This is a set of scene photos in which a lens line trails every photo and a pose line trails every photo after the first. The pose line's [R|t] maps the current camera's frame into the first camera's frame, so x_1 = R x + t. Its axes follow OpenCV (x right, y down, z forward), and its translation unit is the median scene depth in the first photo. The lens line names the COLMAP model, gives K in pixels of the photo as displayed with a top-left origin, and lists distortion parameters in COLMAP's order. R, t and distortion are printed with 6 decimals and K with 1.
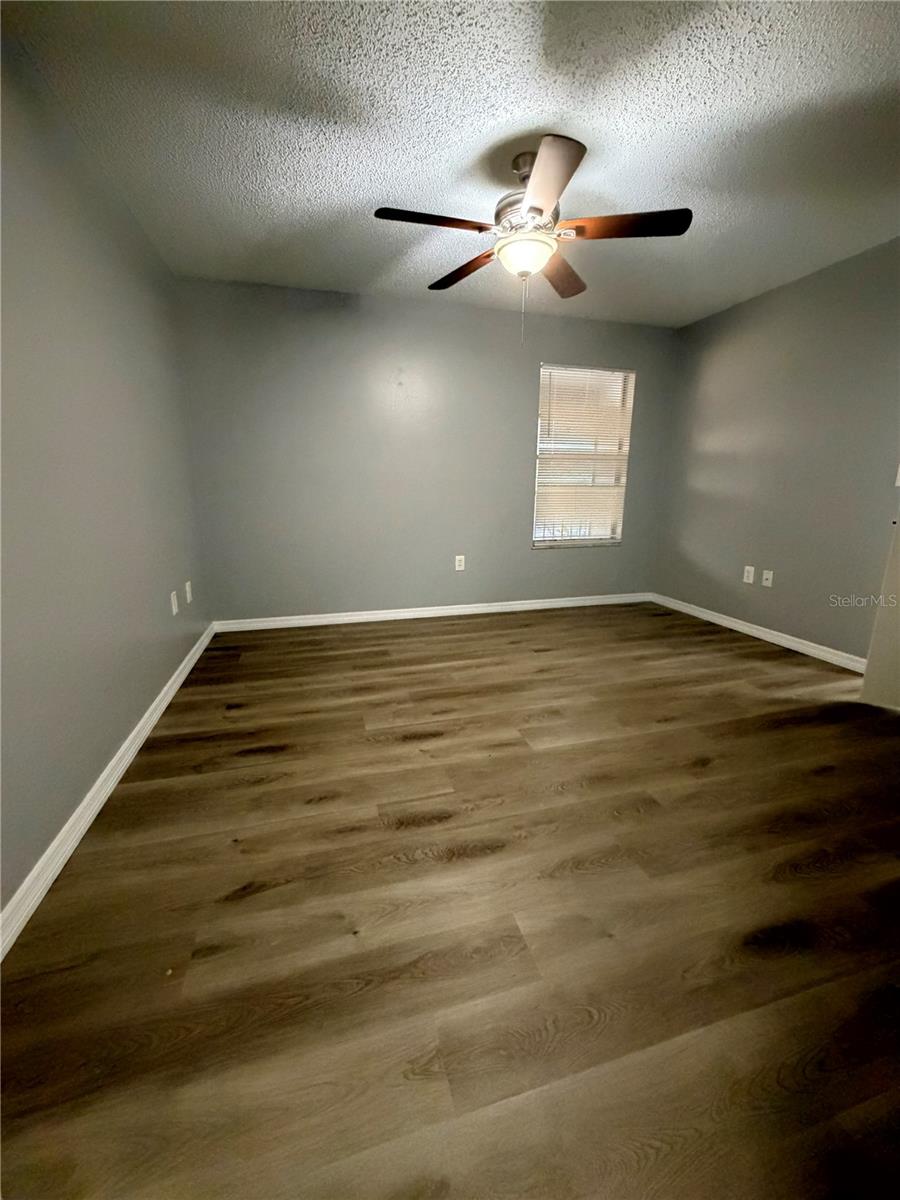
lens RADIAL K [[480.8, 0, 450.0], [0, 480.8, 600.0], [0, 0, 1]] dist [0.000489, 0.000965]
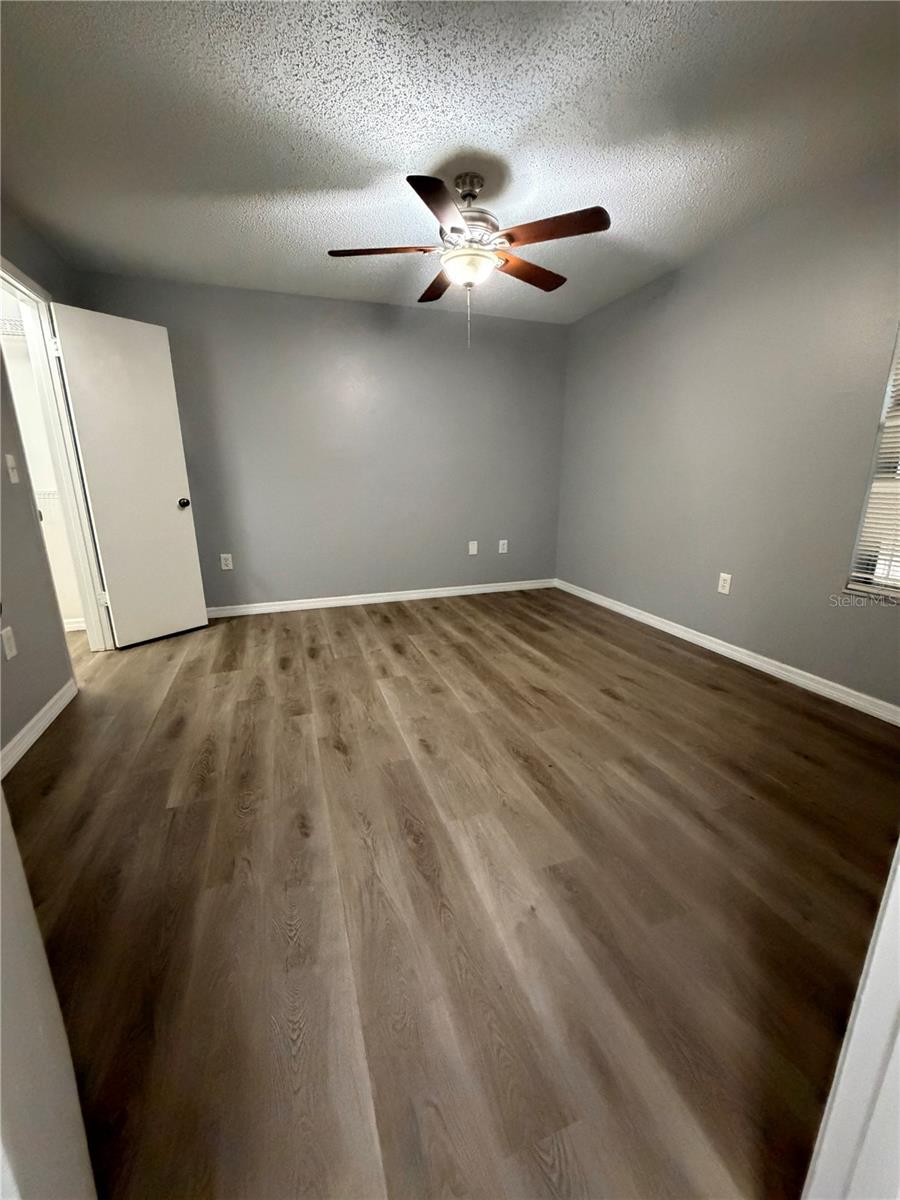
lens RADIAL K [[480.8, 0, 450.0], [0, 480.8, 600.0], [0, 0, 1]] dist [0.000489, 0.000965]
pose [[0.056823, 0.253277, -0.965723, 1.451152], [-0.228187, 0.944978, 0.234410, -0.262263], [0.971958, 0.207046, 0.111491, 1.034278]]
